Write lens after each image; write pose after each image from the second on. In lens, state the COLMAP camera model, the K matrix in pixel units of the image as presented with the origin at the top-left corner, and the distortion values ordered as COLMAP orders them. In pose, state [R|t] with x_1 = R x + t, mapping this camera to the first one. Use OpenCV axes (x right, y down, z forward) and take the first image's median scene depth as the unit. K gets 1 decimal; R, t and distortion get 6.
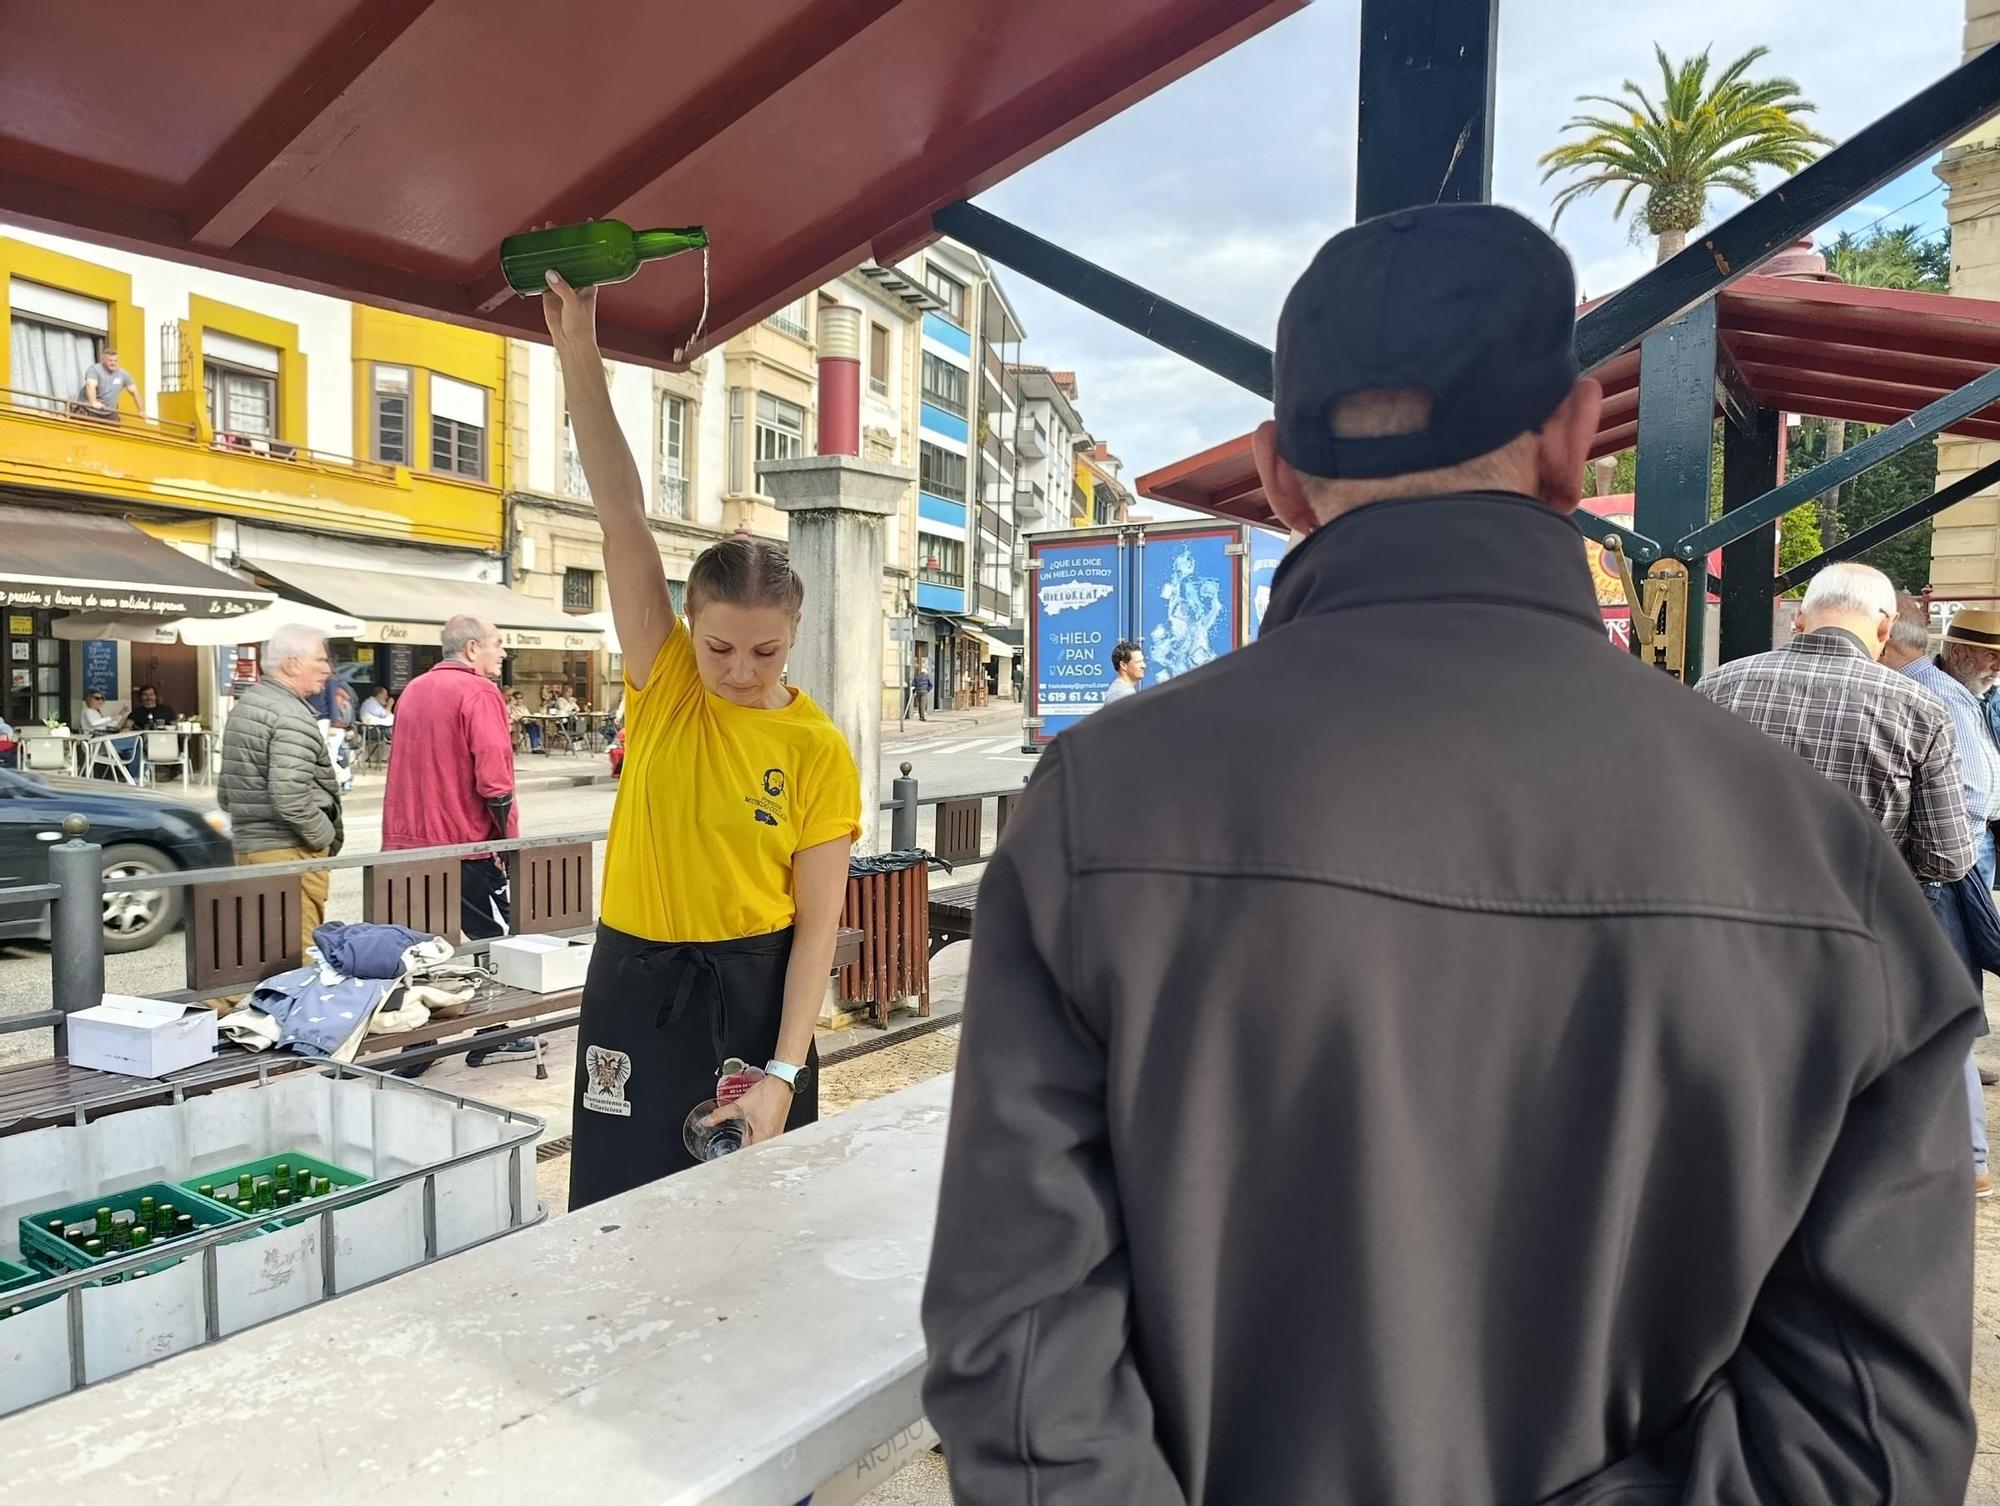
lens RADIAL K [[1362.3, 0, 1001.1], [0, 1362.3, 744.3], [0, 0, 1]] dist [-0.003358, -0.018816]
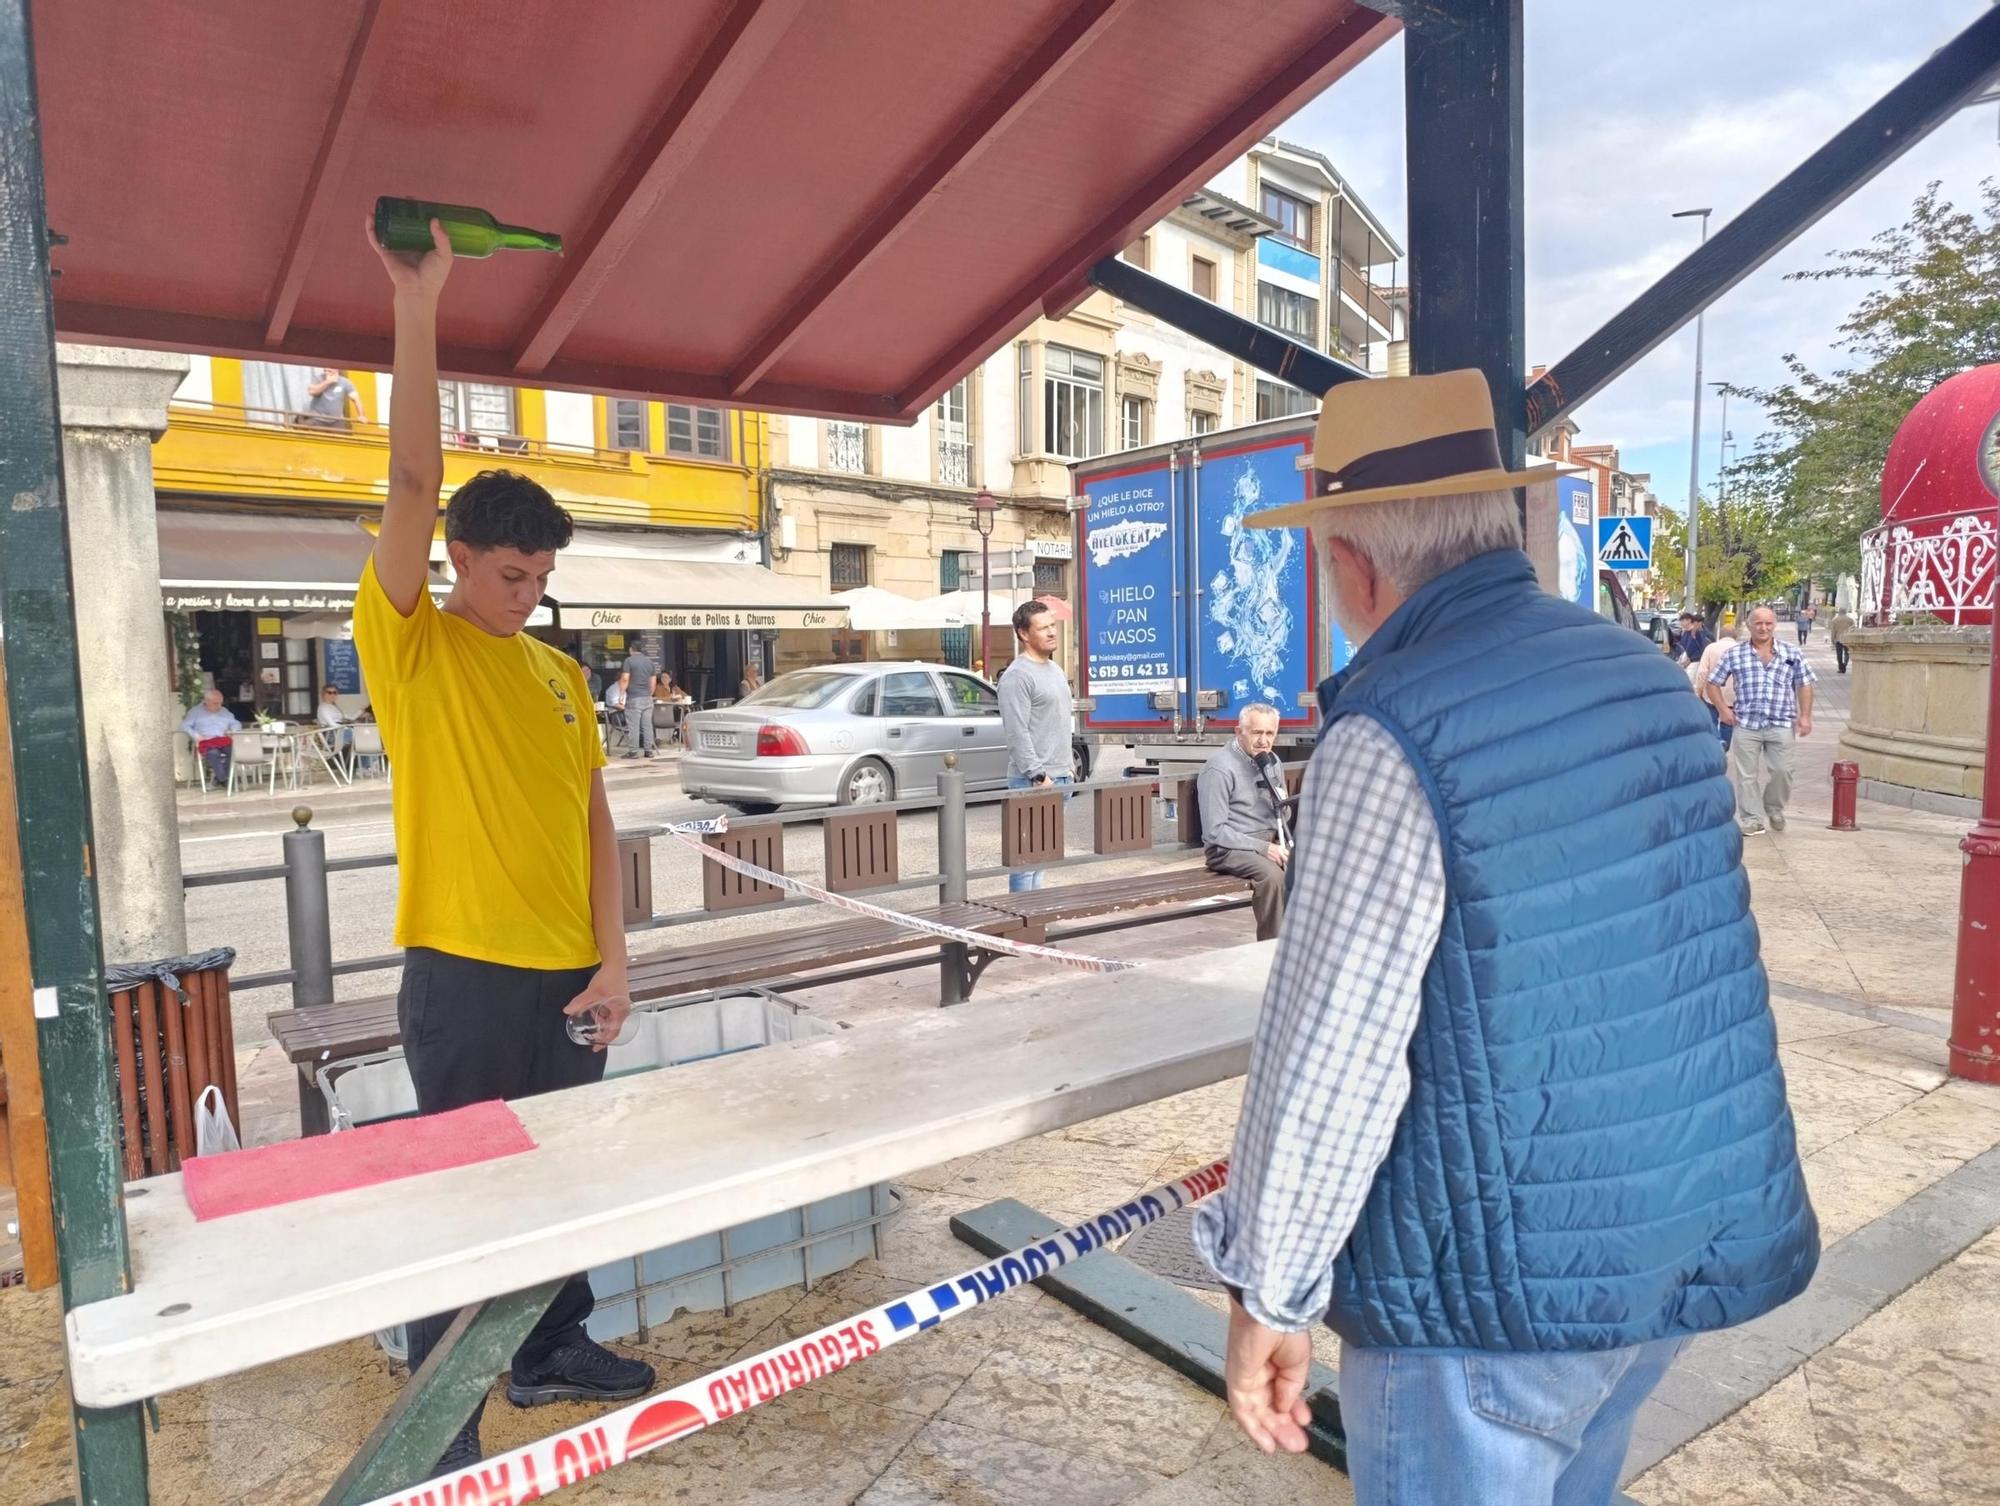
lens RADIAL K [[1362.3, 0, 953.3], [0, 1362.3, 758.6], [0, 0, 1]] dist [-0.003358, -0.018816]
pose [[0.939617, -0.005813, -0.342178, 0.134369], [0.017944, 0.999317, 0.032296, -0.007020], [0.341756, -0.036486, 0.939080, 0.141416]]
